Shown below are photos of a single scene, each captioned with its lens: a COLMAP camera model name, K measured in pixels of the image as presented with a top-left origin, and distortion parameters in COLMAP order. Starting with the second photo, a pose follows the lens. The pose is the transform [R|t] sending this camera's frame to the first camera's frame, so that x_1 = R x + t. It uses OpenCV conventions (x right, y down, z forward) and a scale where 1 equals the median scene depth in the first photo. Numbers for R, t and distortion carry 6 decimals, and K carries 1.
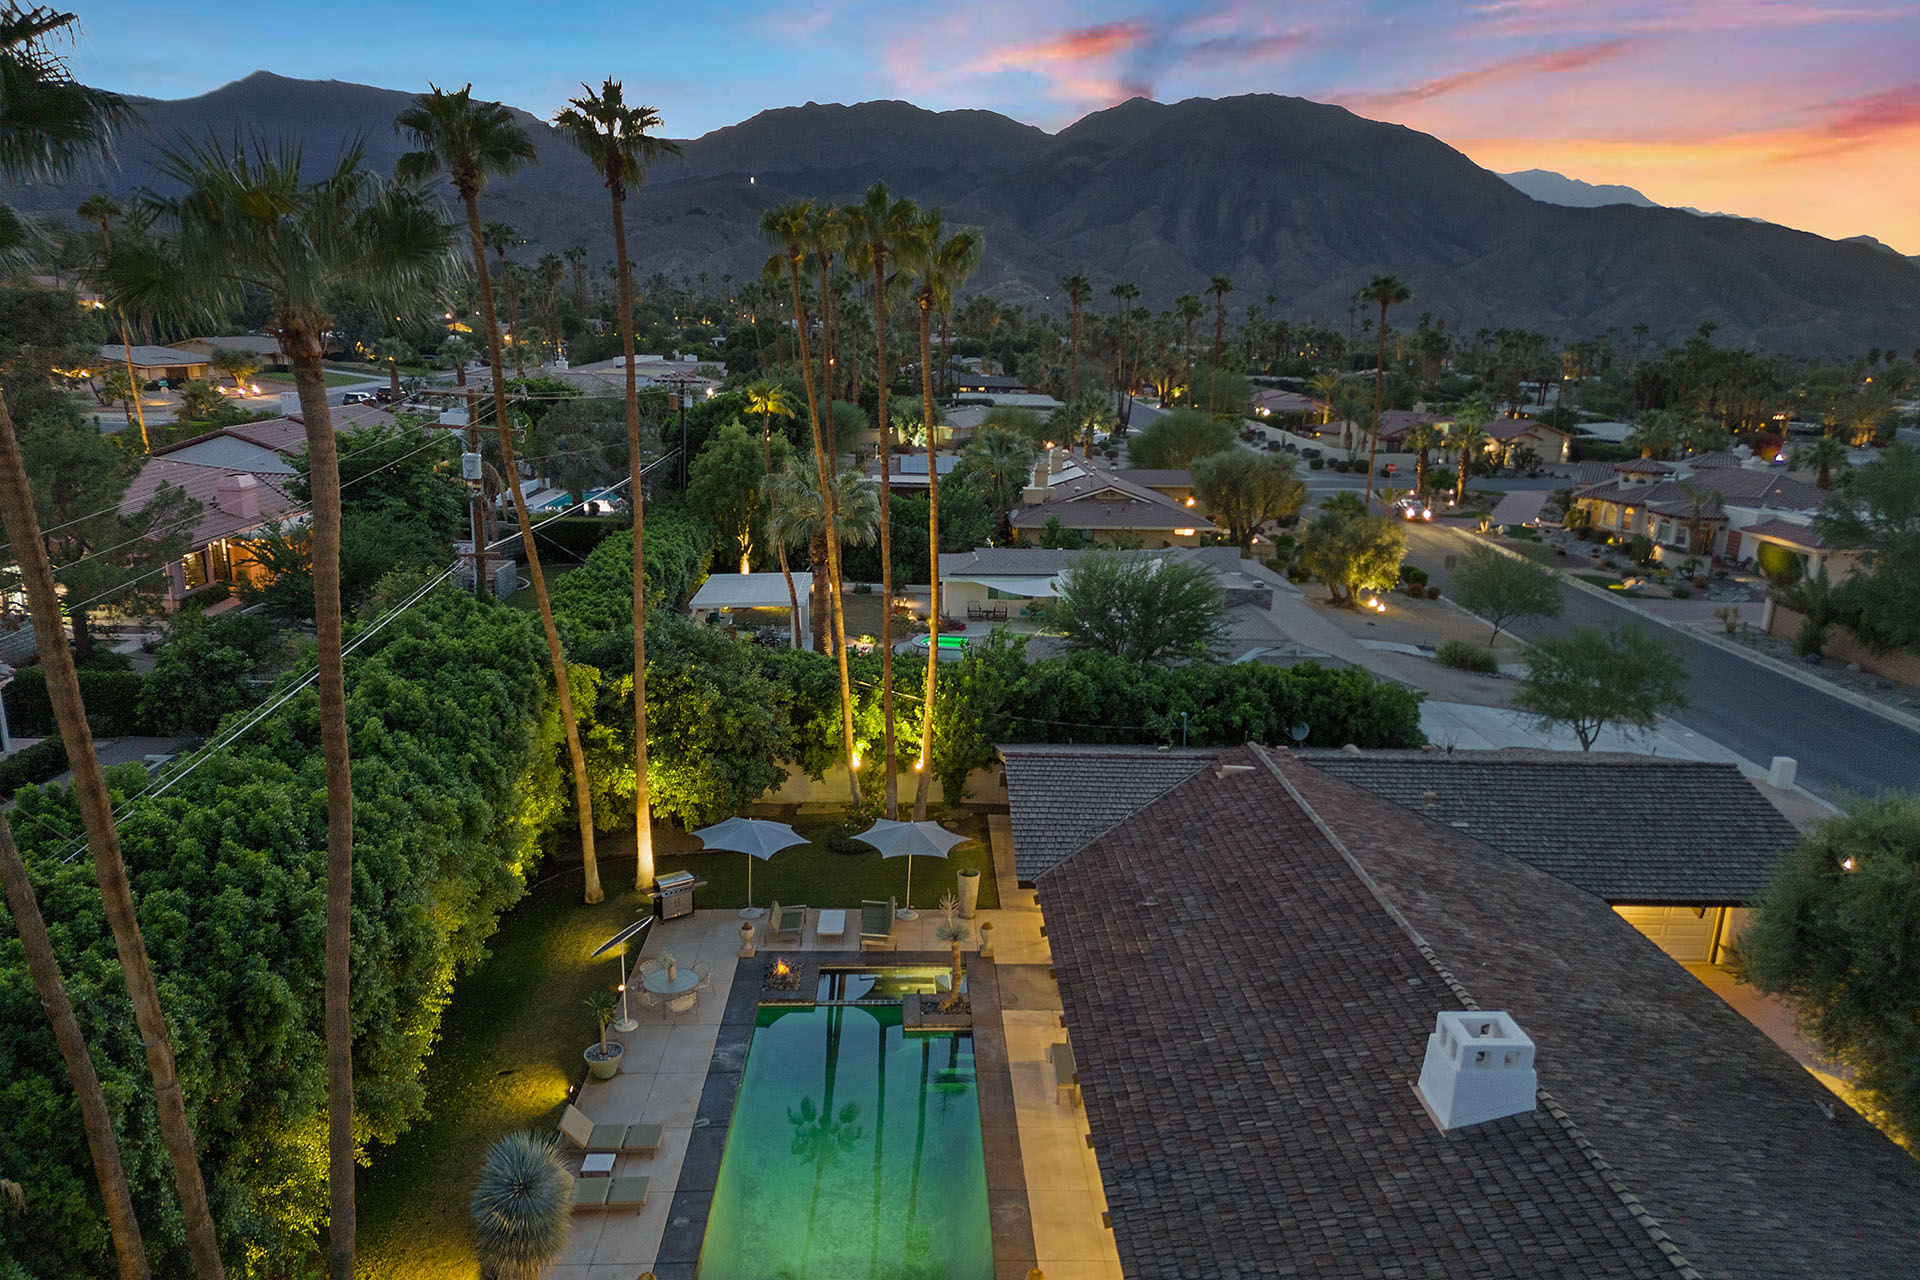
lens RADIAL K [[1310.0, 0, 960.0], [0, 1310.0, 640.0], [0, 0, 1]] dist [0.020519, -0.002882]
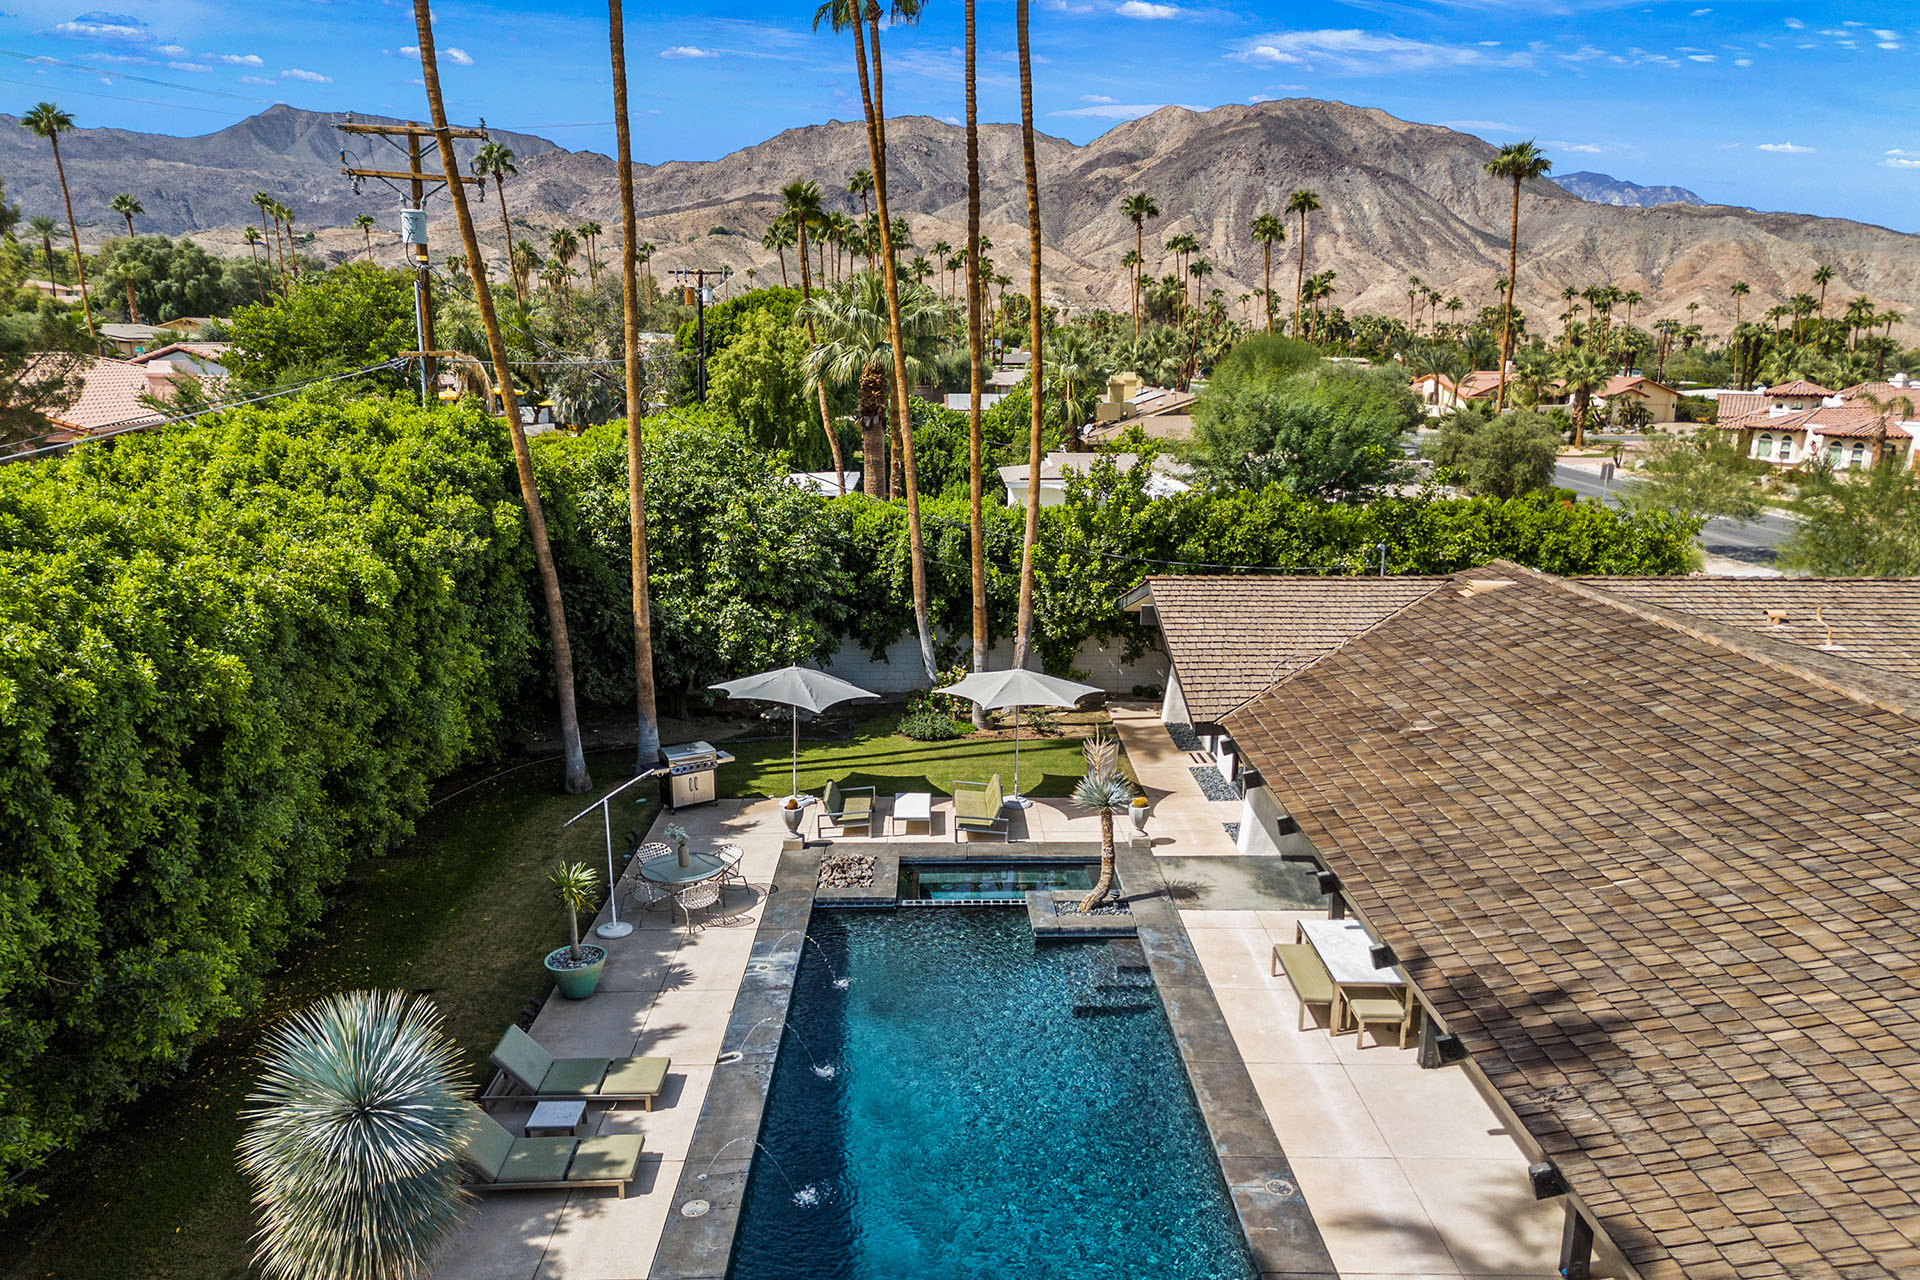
lens RADIAL K [[1352.8, 0, 951.5], [0, 1352.8, 646.8], [0, 0, 1]] dist [0.006505, 0.000157]
pose [[0.999381, -0.015909, -0.031373, -0.042936], [0.015399, 0.999747, -0.016410, 0.114279], [0.031626, 0.015916, 0.999373, 0.225839]]
